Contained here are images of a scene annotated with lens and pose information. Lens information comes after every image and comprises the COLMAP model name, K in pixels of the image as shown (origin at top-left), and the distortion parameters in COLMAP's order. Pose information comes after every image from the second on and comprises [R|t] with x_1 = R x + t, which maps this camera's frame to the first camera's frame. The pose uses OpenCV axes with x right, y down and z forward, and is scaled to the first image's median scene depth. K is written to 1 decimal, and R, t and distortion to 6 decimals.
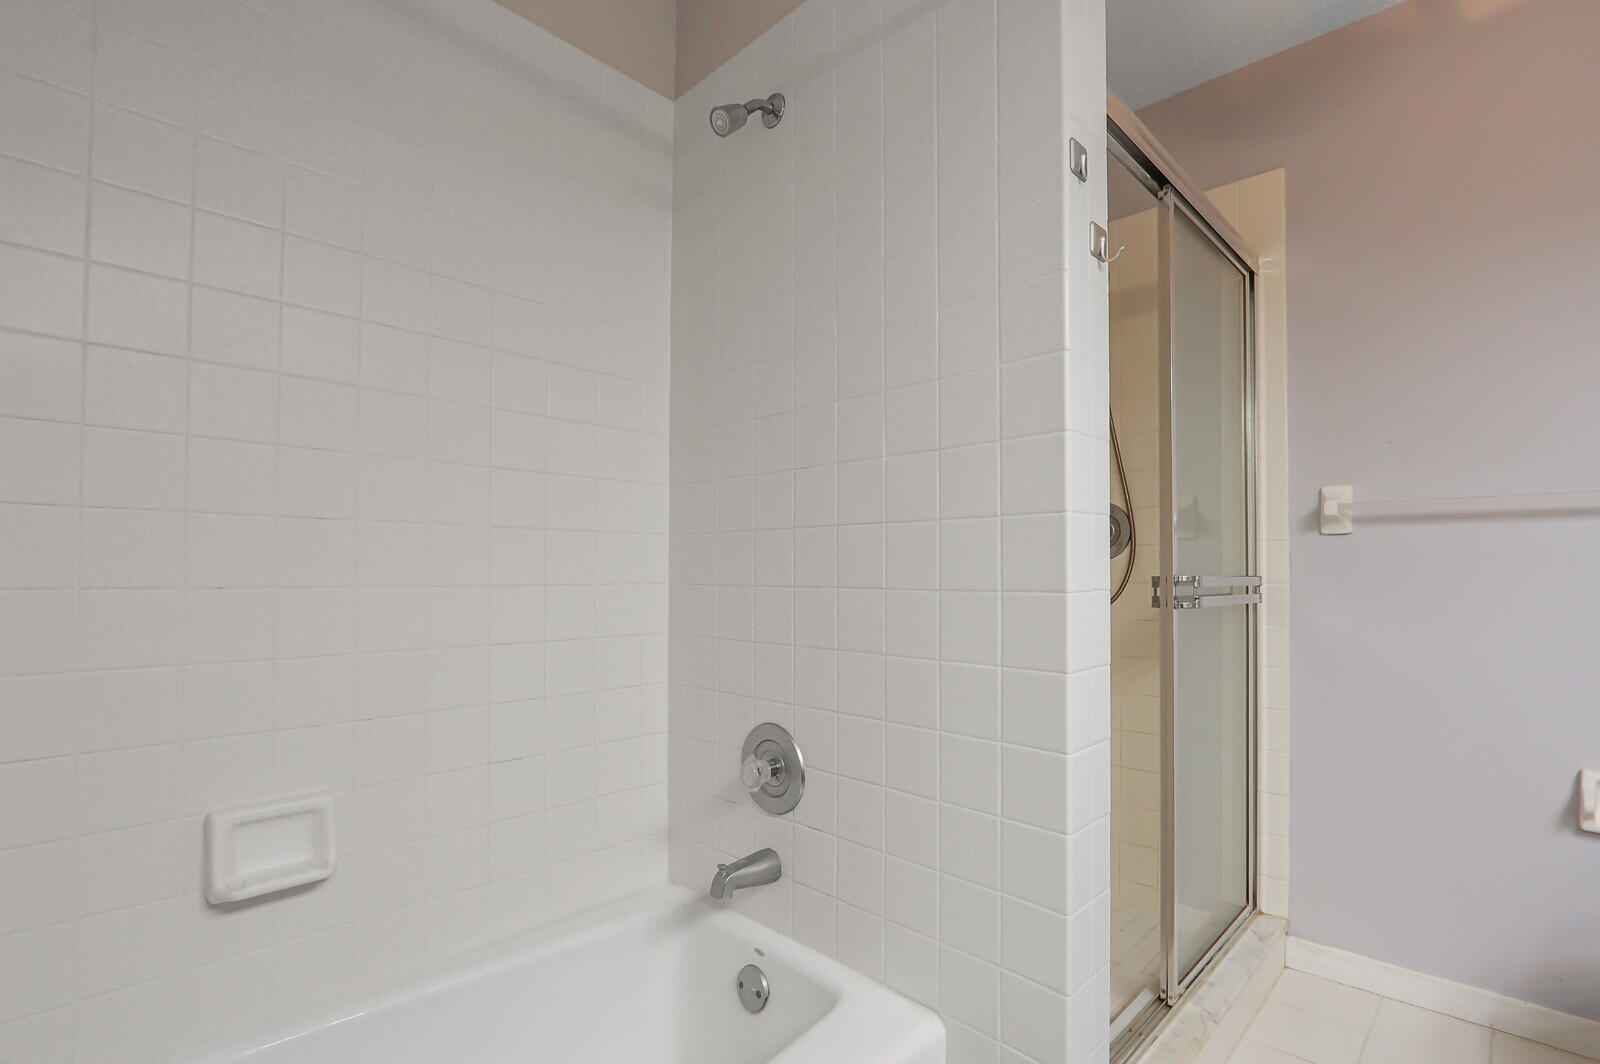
lens RADIAL K [[745.3, 0, 817.9], [0, 745.3, 571.0], [0, 0, 1]] dist [-0.011730, 0.000021]
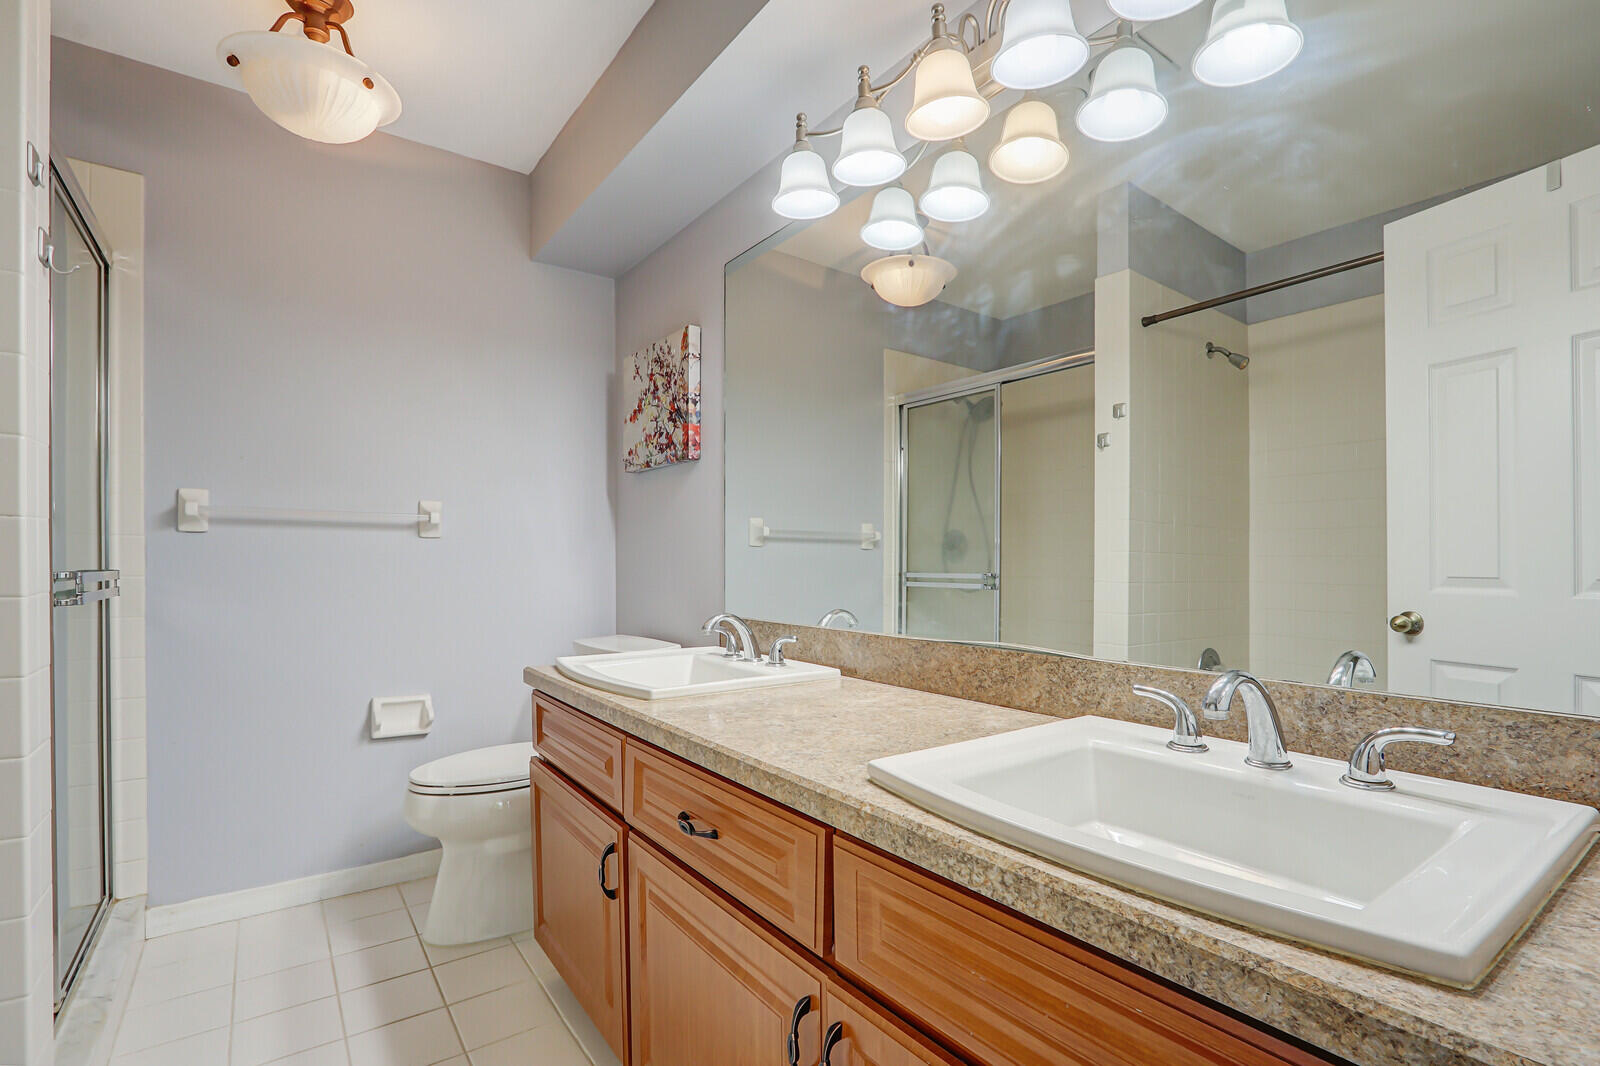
lens RADIAL K [[745.3, 0, 817.9], [0, 745.3, 572.0], [0, 0, 1]] dist [-0.011730, 0.000021]
pose [[0.167624, -0.011766, 0.985781, -0.242653], [-0.011384, 0.999839, 0.013869, -0.015199], [-0.985785, -0.013547, 0.167463, -0.117727]]
